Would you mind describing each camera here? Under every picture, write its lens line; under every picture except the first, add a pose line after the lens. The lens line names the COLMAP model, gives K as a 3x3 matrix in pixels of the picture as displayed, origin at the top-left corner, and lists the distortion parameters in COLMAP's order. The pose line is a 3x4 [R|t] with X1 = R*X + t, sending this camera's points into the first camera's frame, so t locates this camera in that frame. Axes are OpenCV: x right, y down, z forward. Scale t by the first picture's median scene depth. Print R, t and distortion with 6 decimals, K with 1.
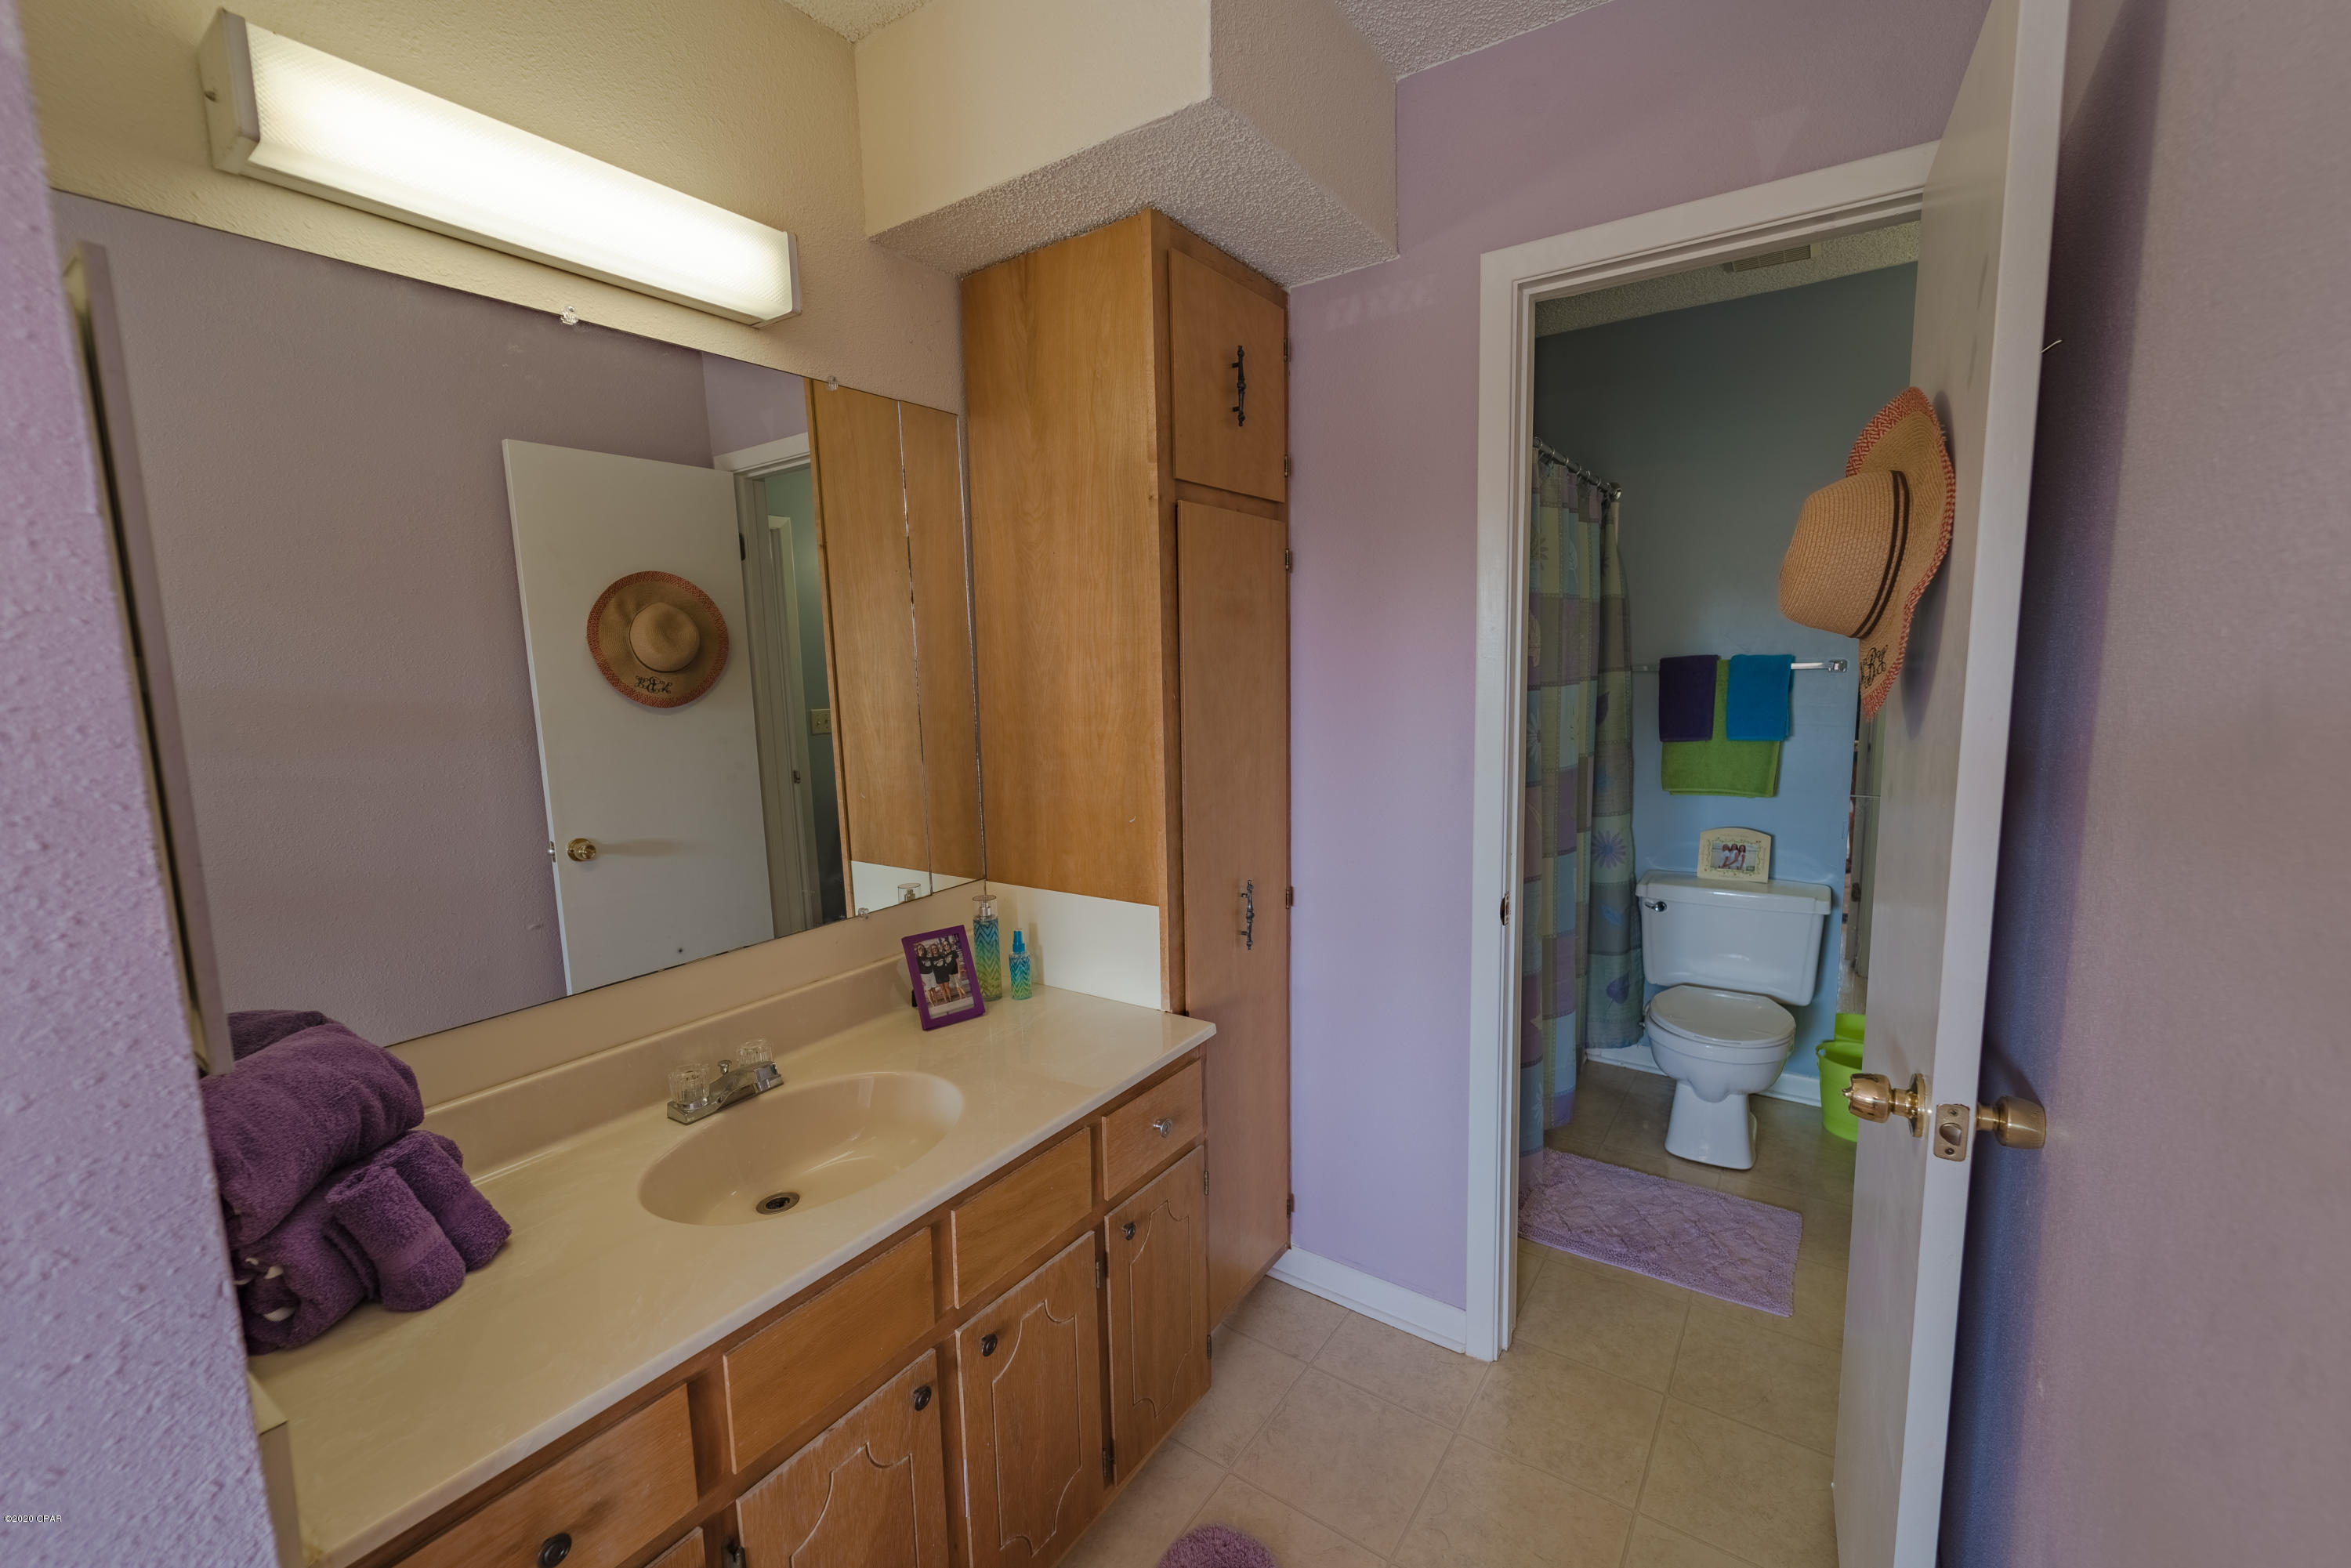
lens RADIAL K [[980.8, 0, 1152.9], [0, 980.8, 783.3], [0, 0, 1]] dist [-0.000930, -0.000114]
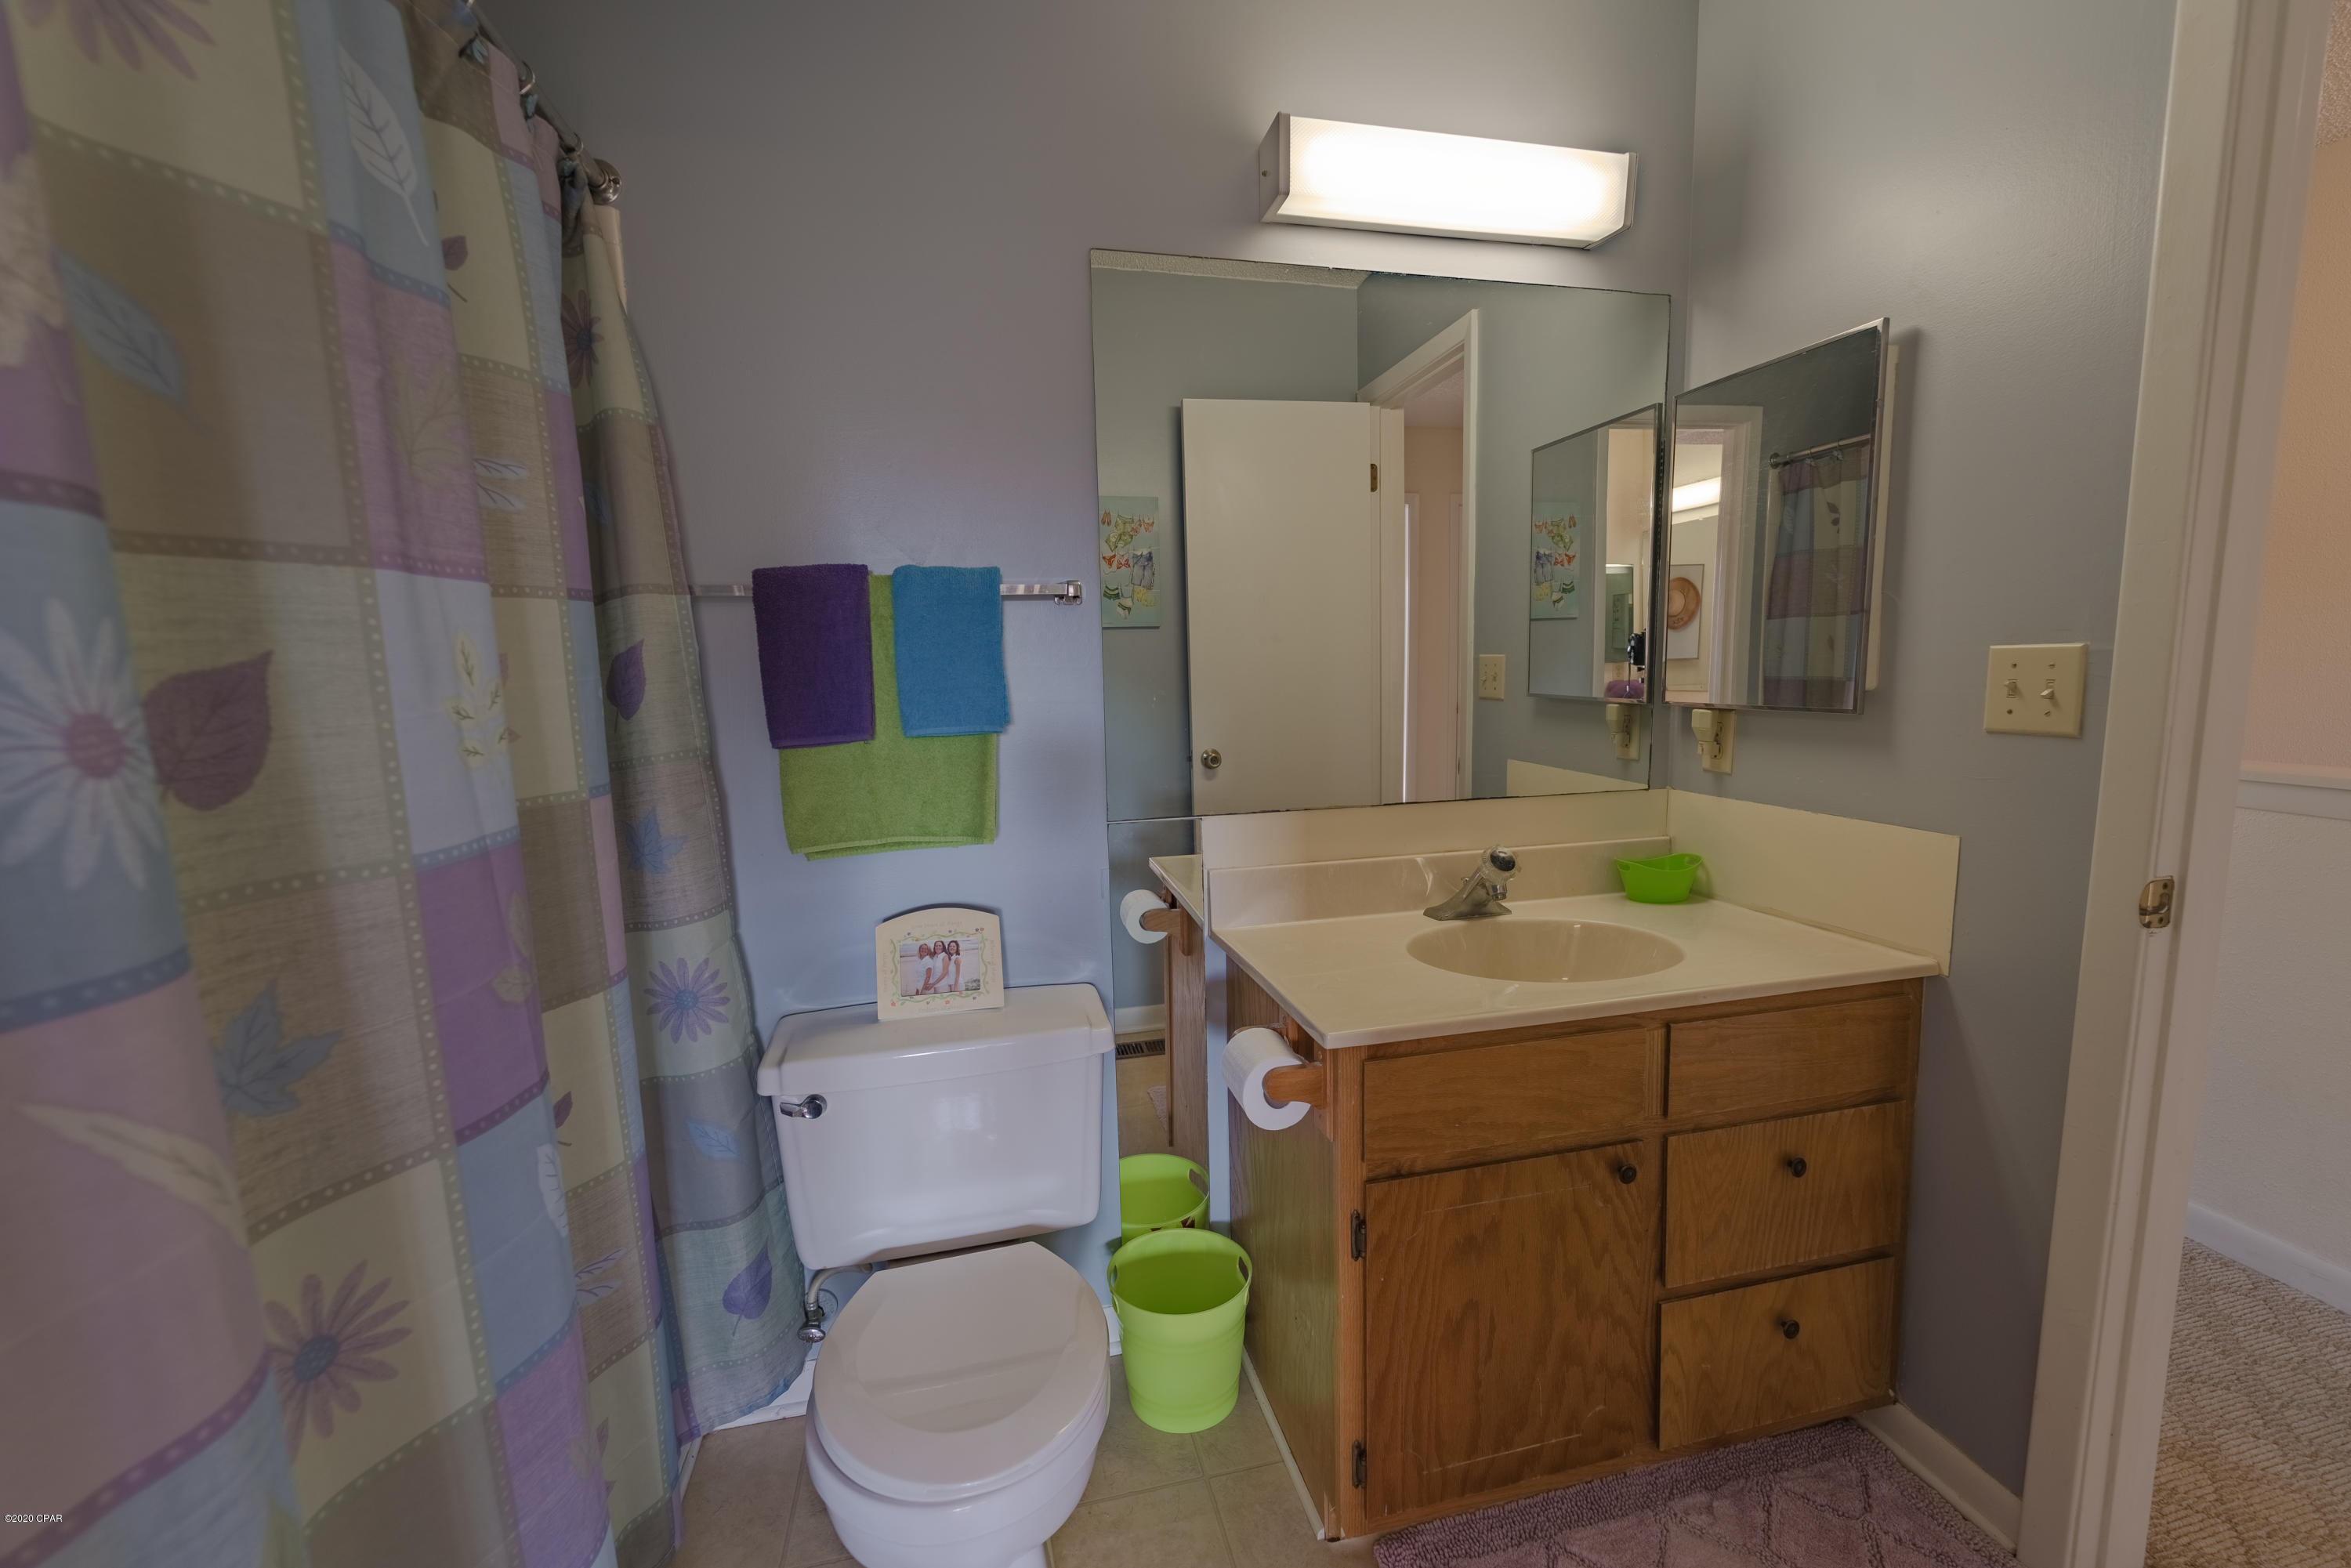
lens RADIAL K [[936.5, 0, 1183.1], [0, 936.5, 777.0], [0, 0, 1]] dist [0.010923, -0.000091]
pose [[0.658416, -0.083681, 0.747988, 0.314334], [0.104715, 0.994320, 0.019064, -0.017869], [-0.745334, 0.065773, 0.663439, 0.566584]]
